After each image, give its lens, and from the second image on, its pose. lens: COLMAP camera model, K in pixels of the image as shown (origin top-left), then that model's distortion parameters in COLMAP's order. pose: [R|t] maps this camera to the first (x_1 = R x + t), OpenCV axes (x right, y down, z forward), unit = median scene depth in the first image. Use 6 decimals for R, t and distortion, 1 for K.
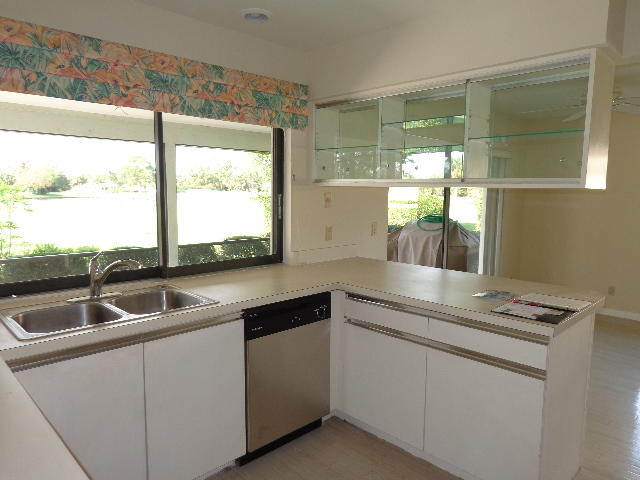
lens RADIAL K [[452.0, 0, 320.0], [0, 452.0, 240.0], [0, 0, 1]] dist [-0.003286, 0.001650]
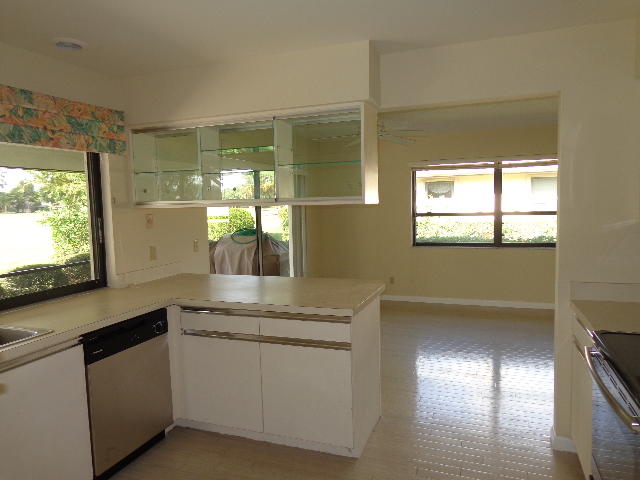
lens RADIAL K [[452.0, 0, 320.0], [0, 452.0, 240.0], [0, 0, 1]] dist [-0.003286, 0.001650]
pose [[0.907599, -0.071501, 0.413705, -0.068655], [0.083663, 0.996430, -0.011329, -0.001063], [-0.411418, 0.044894, 0.910341, -0.113741]]
